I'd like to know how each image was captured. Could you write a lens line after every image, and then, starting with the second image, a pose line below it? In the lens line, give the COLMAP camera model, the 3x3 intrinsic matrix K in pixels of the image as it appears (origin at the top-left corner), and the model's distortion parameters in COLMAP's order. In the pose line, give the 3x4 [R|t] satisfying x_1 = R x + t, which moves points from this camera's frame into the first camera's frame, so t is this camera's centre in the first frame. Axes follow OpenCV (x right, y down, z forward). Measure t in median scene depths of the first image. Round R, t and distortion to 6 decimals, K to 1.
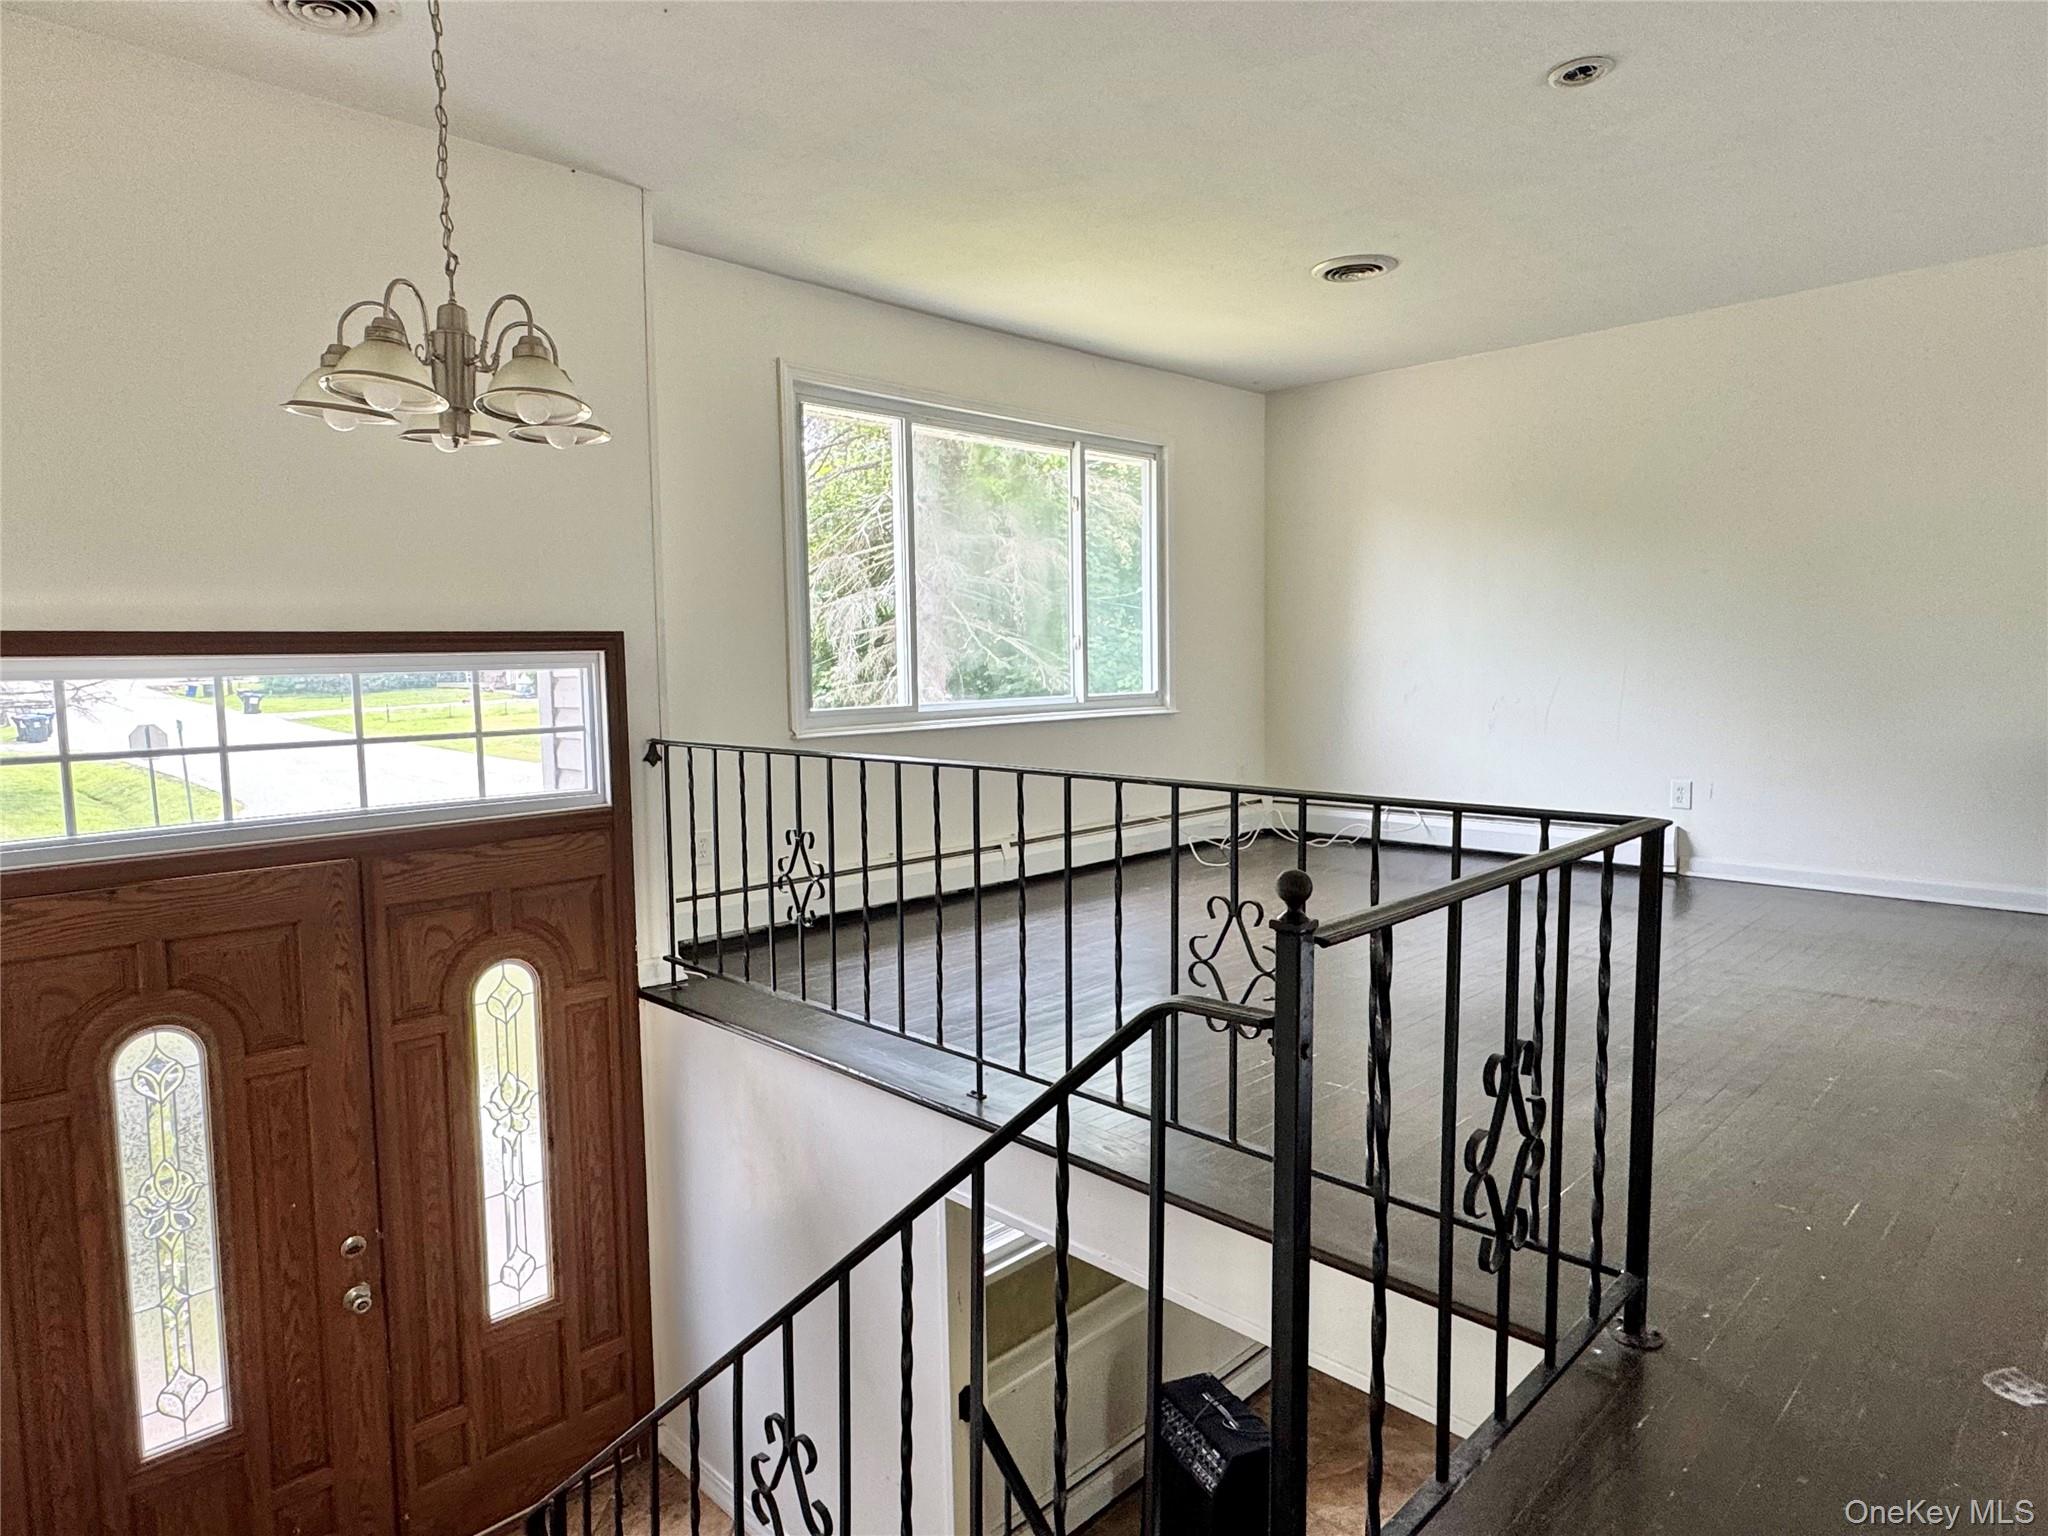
lens RADIAL K [[1211.4, 0, 1024.0], [0, 1211.4, 768.0], [0, 0, 1]] dist [-0.002220, 0.001069]
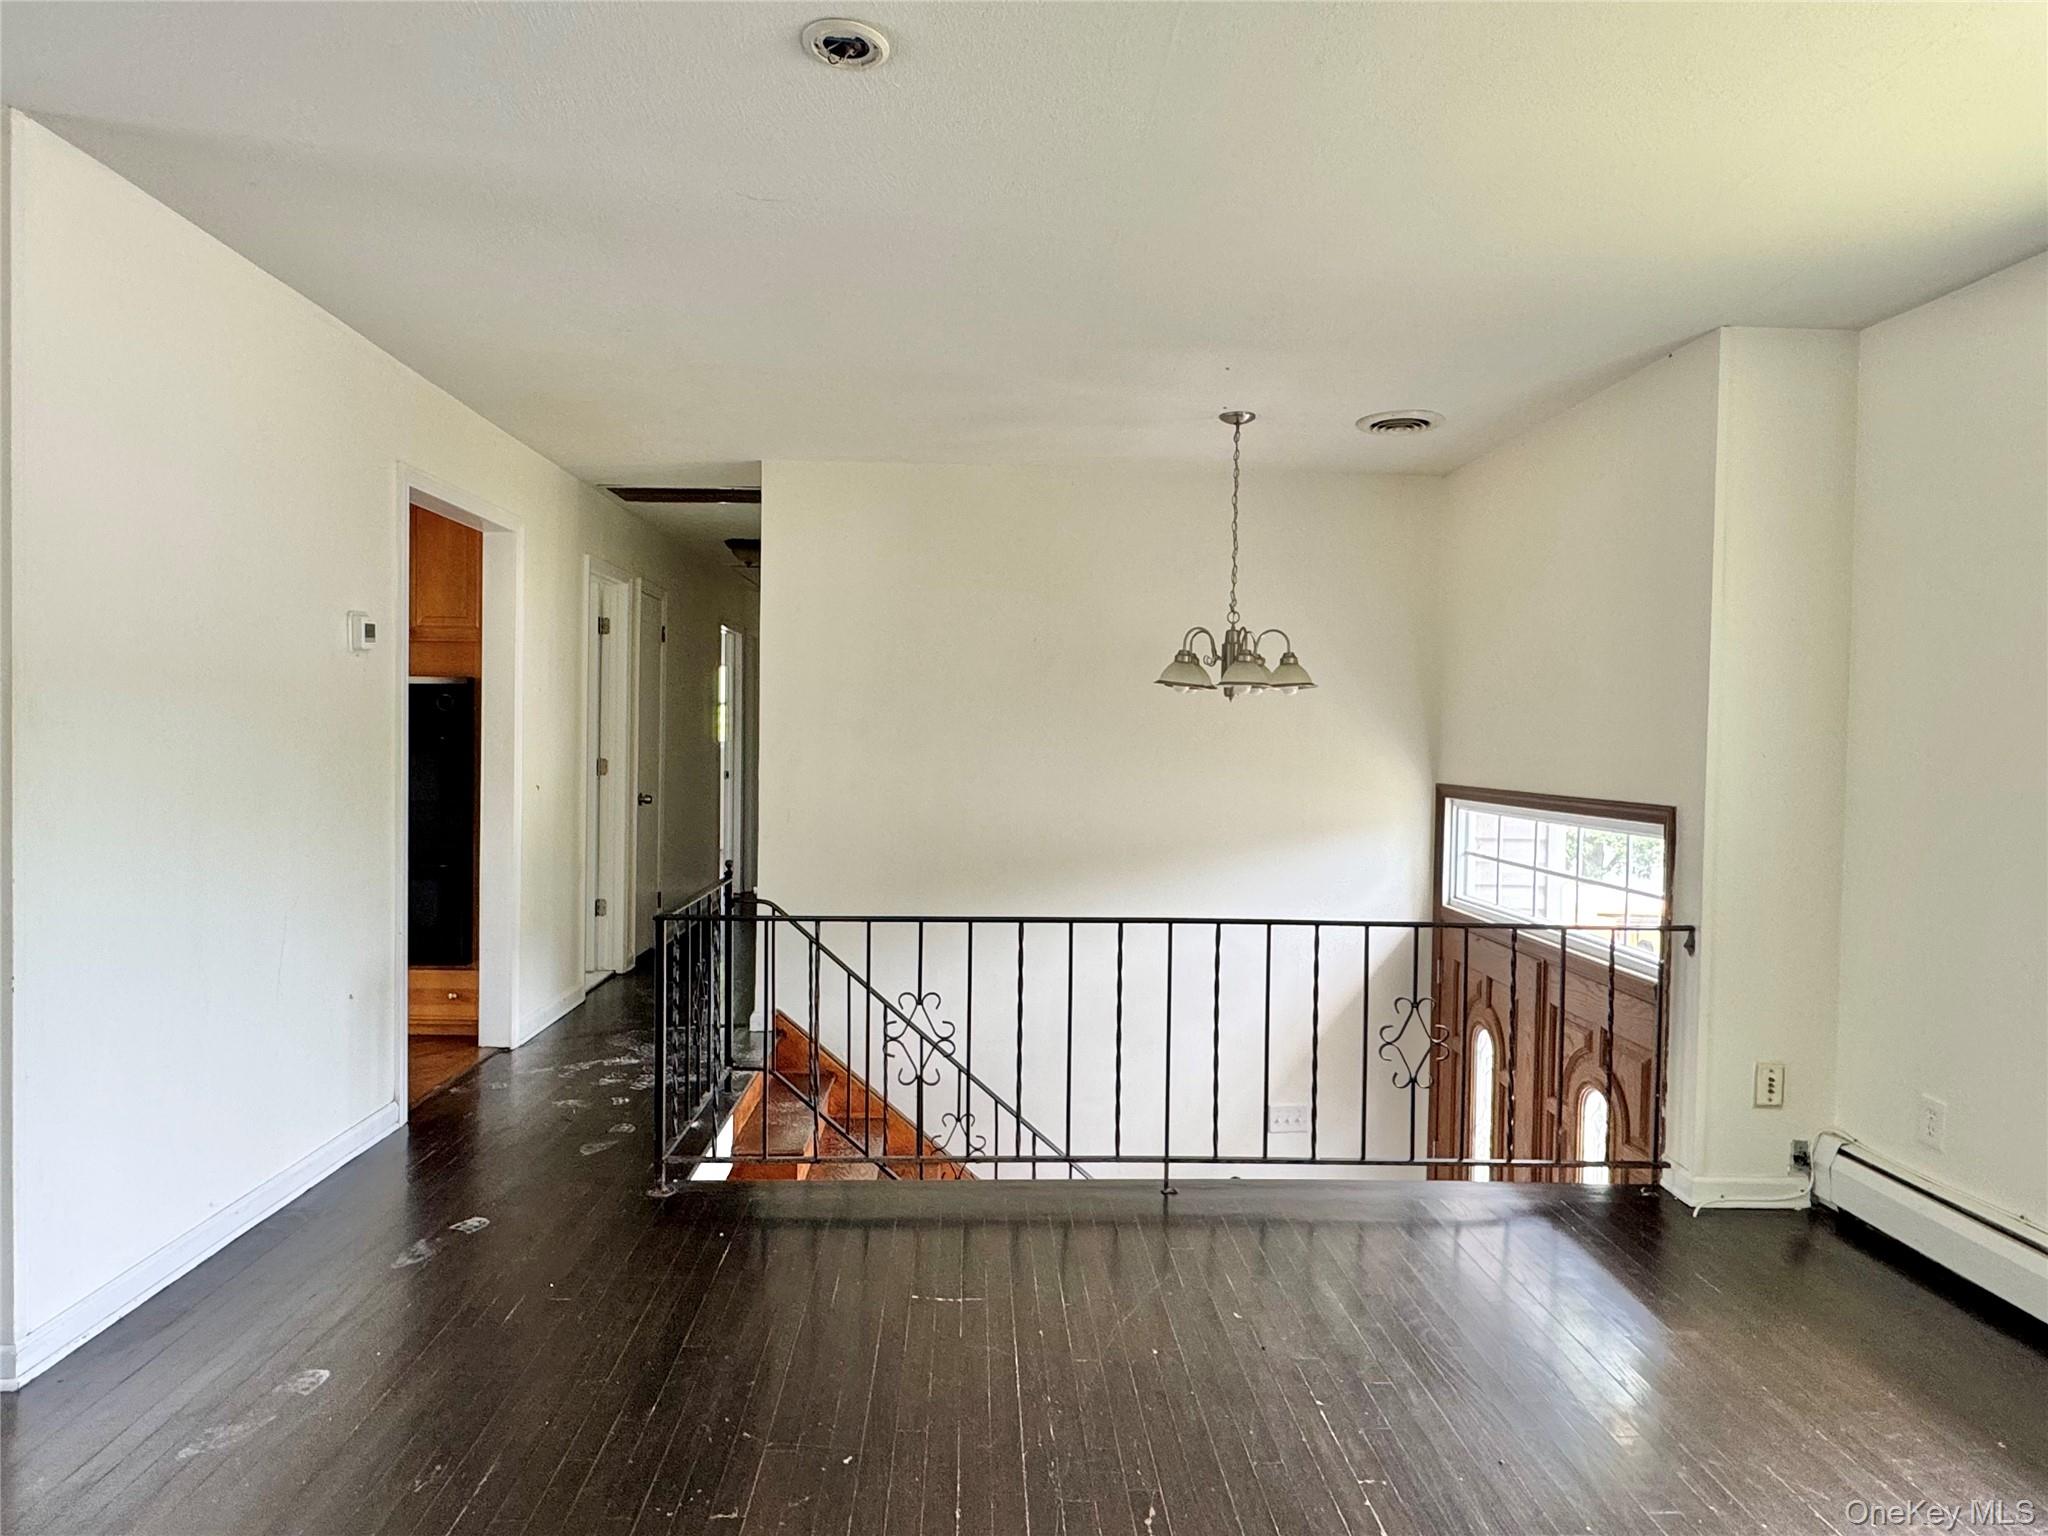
lens RADIAL K [[1211.4, 0, 1024.0], [0, 1211.4, 768.0], [0, 0, 1]] dist [-0.002220, 0.001069]
pose [[-0.676525, 0.009986, -0.736352, 0.767082], [-0.081401, 0.992767, 0.088250, -0.195114], [0.731907, 0.119643, -0.670819, 1.342382]]
